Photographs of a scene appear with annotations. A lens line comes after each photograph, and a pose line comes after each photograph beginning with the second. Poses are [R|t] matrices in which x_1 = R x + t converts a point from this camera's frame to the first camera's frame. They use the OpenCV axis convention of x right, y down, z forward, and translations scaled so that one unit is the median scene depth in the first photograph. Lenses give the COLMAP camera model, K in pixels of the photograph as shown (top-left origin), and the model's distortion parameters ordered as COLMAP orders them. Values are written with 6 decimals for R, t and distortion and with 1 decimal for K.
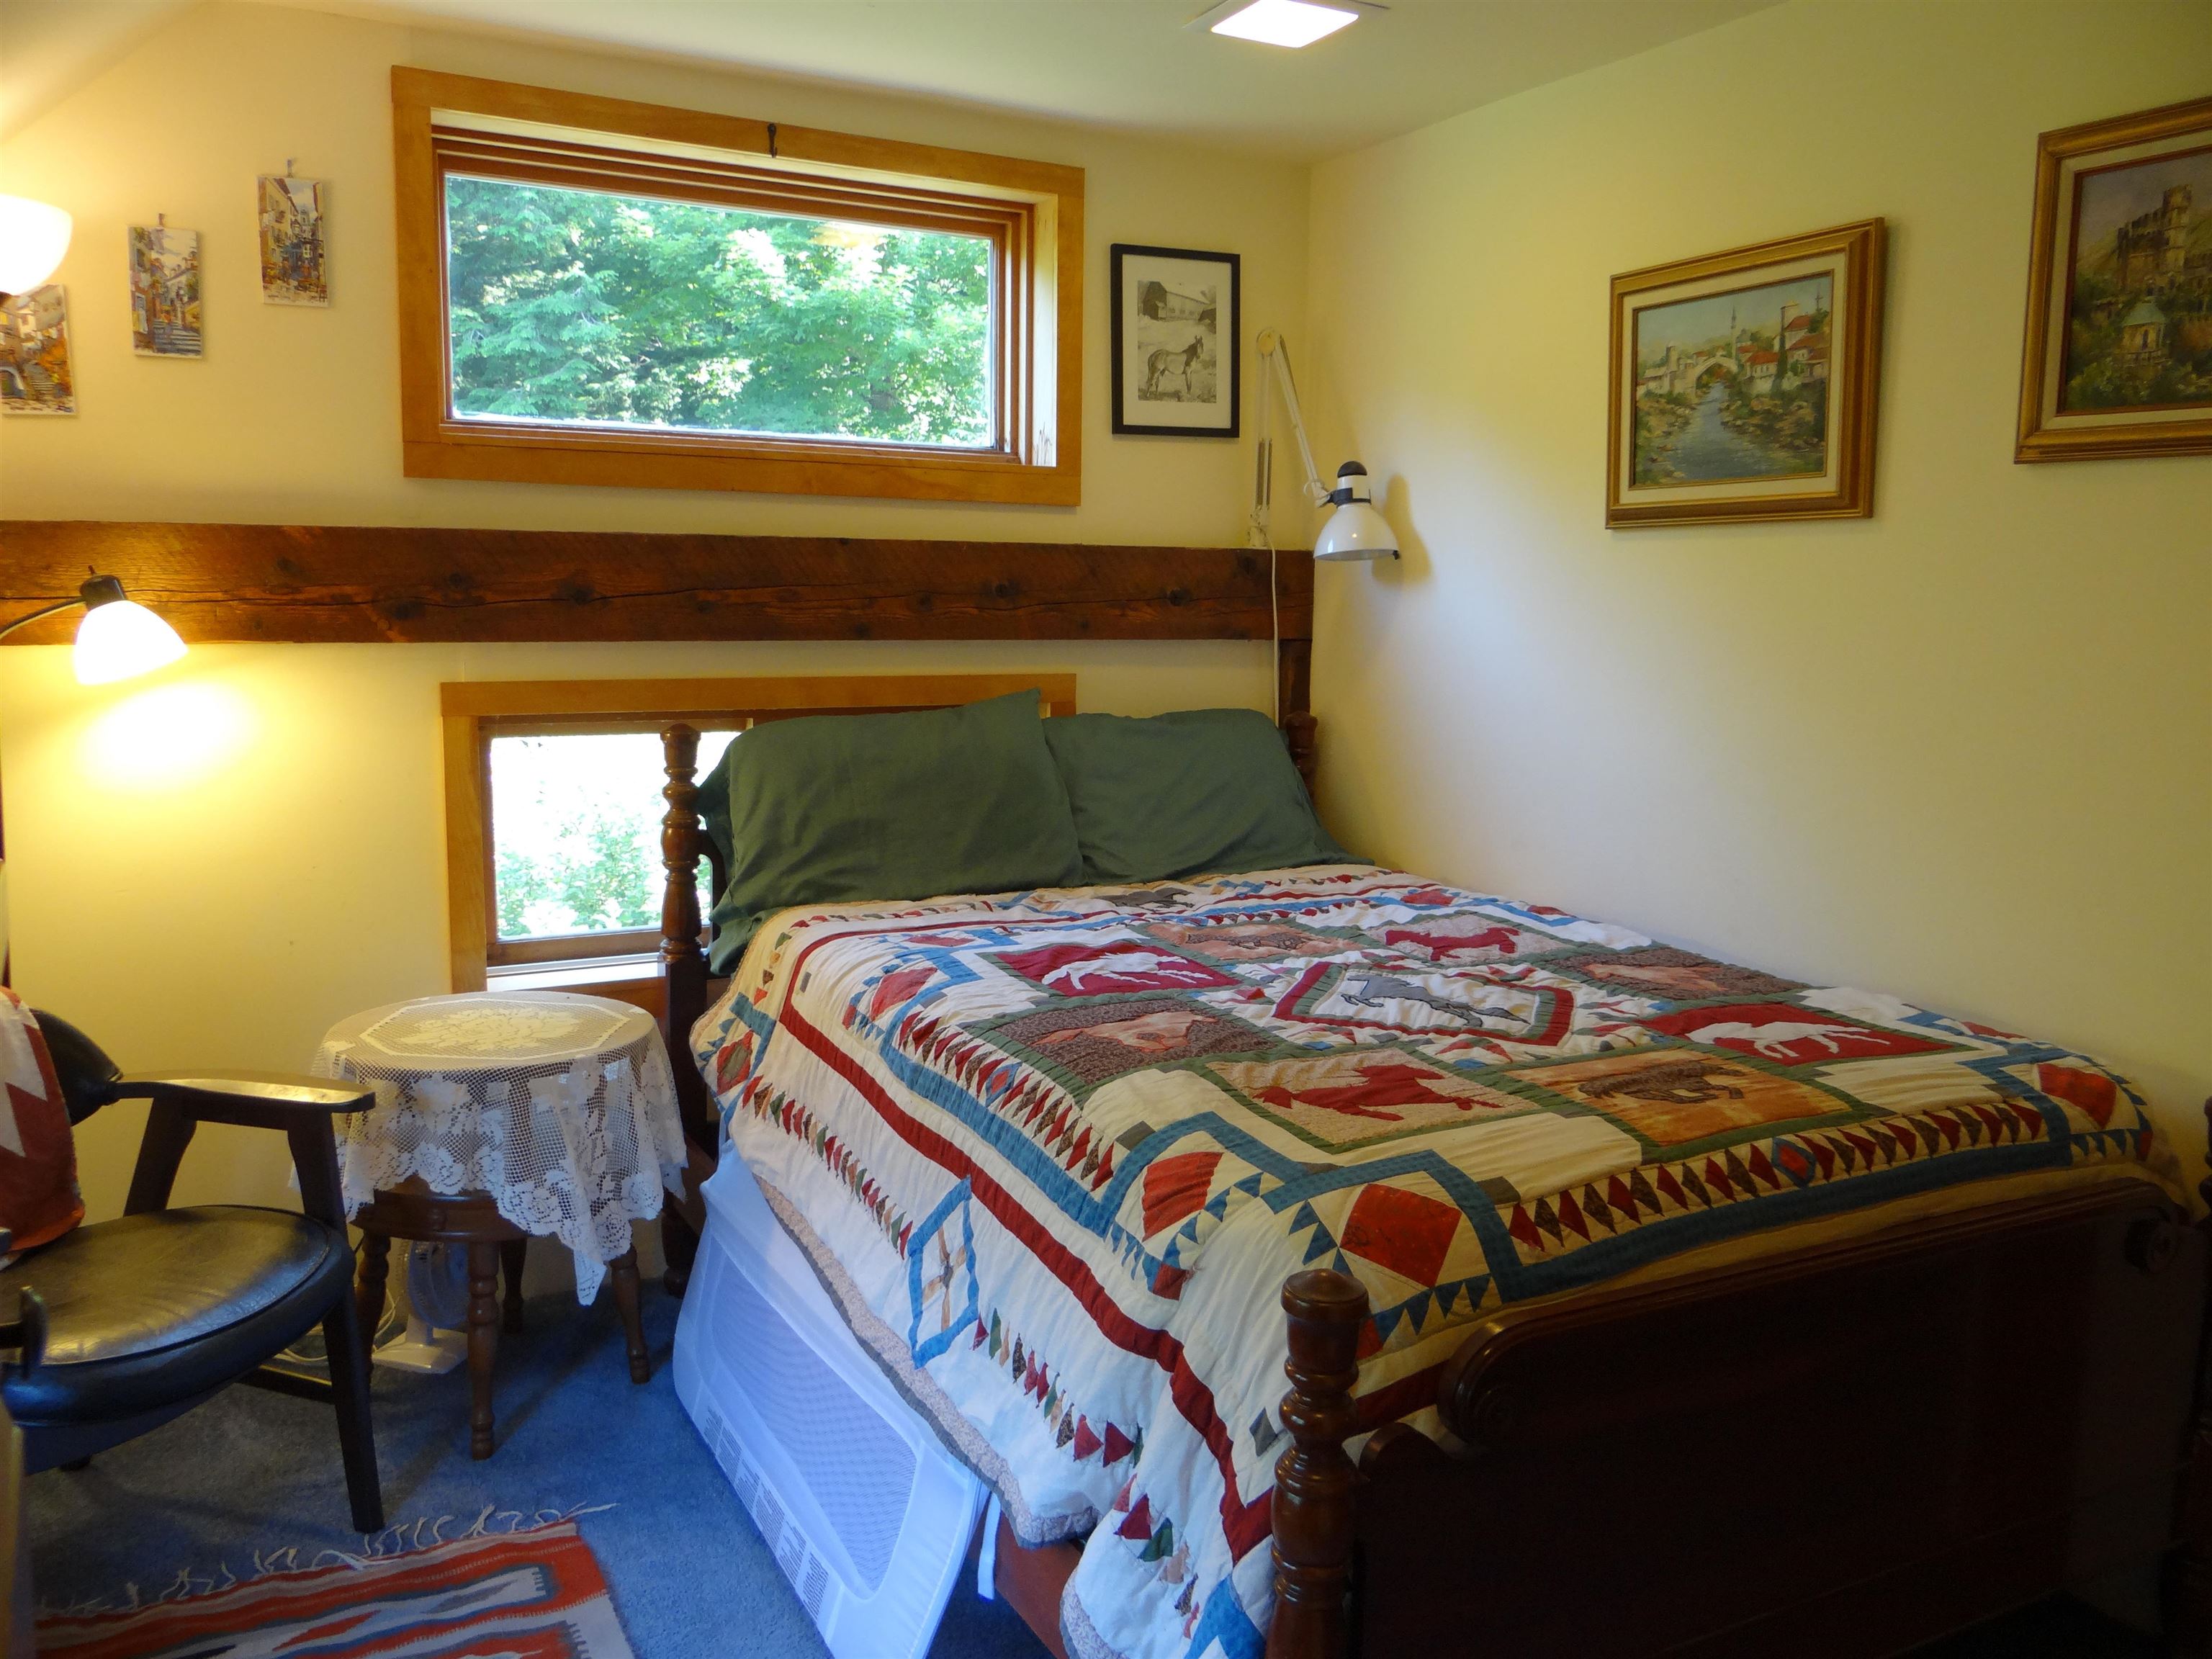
lens RADIAL K [[1745.4, 0, 1088.3], [0, 1745.4, 829.0], [0, 0, 1]] dist [-0.009308, 0.017123]
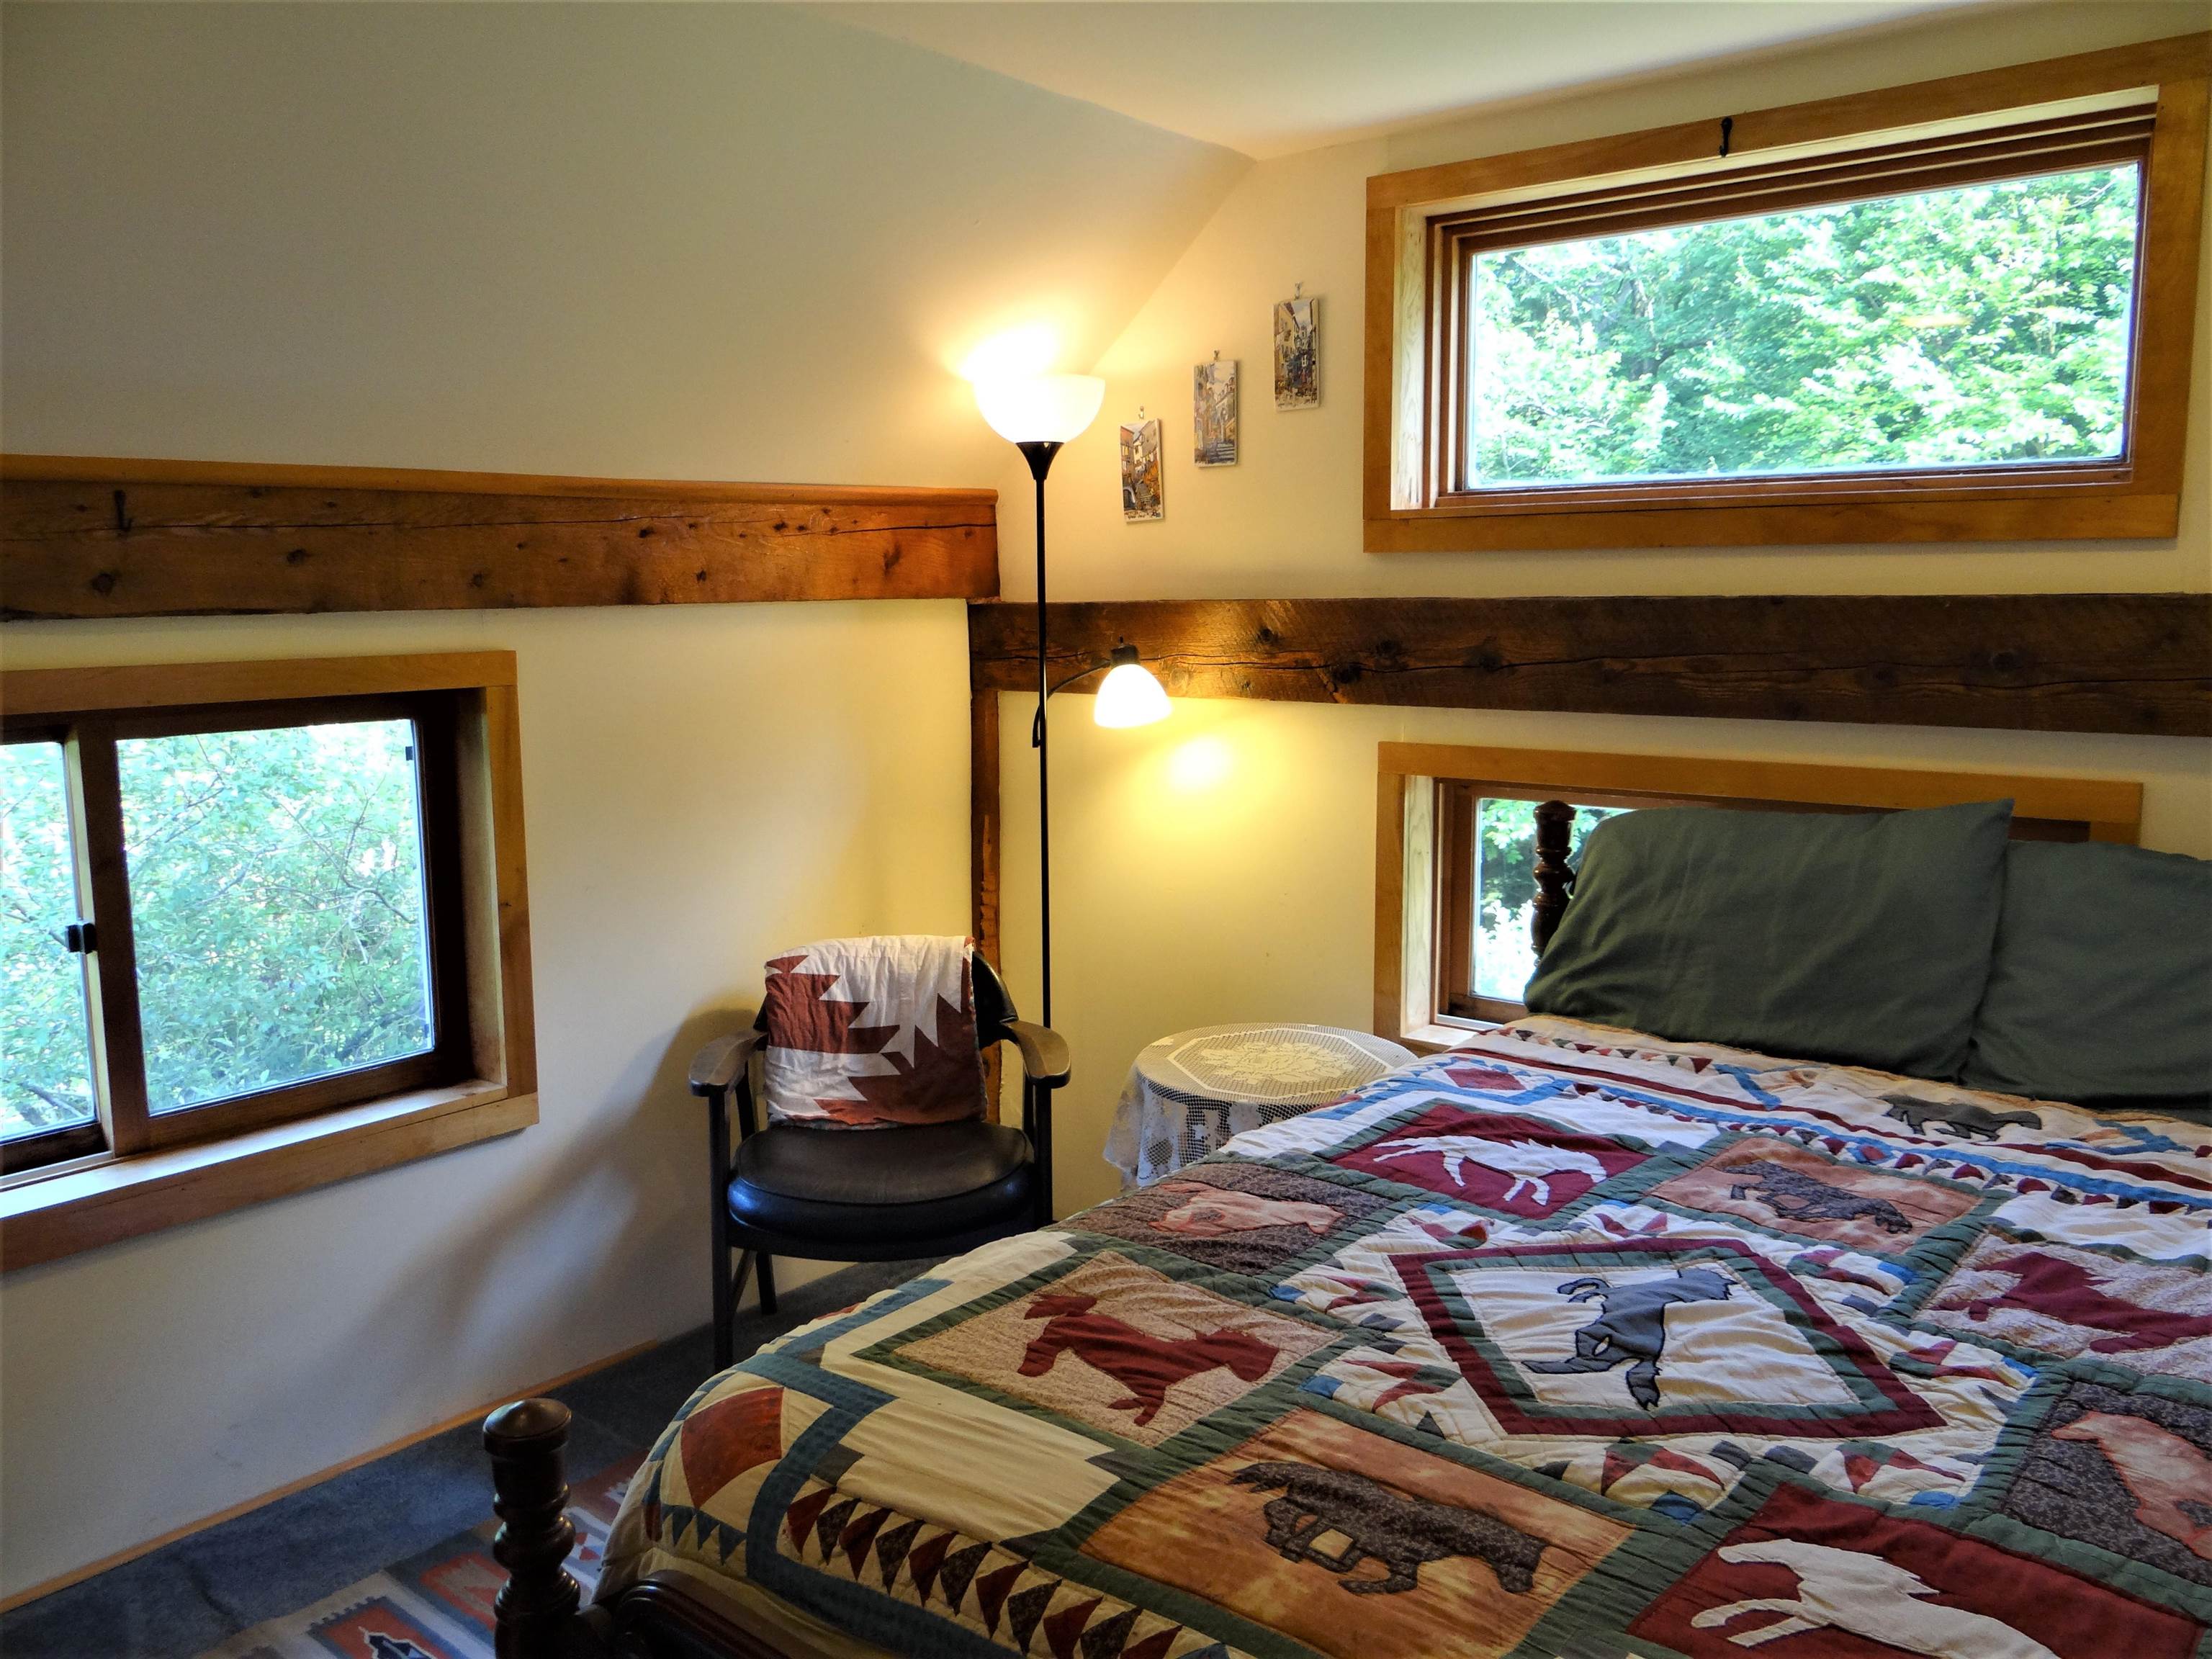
lens RADIAL K [[1745.4, 0, 1104.8], [0, 1745.4, 834.7], [0, 0, 1]] dist [-0.009308, 0.017123]
pose [[0.377894, 0.113901, -0.918816, 0.623616], [-0.112068, 0.990734, 0.076725, -0.101198], [0.919041, 0.073976, 0.387157, 0.482958]]
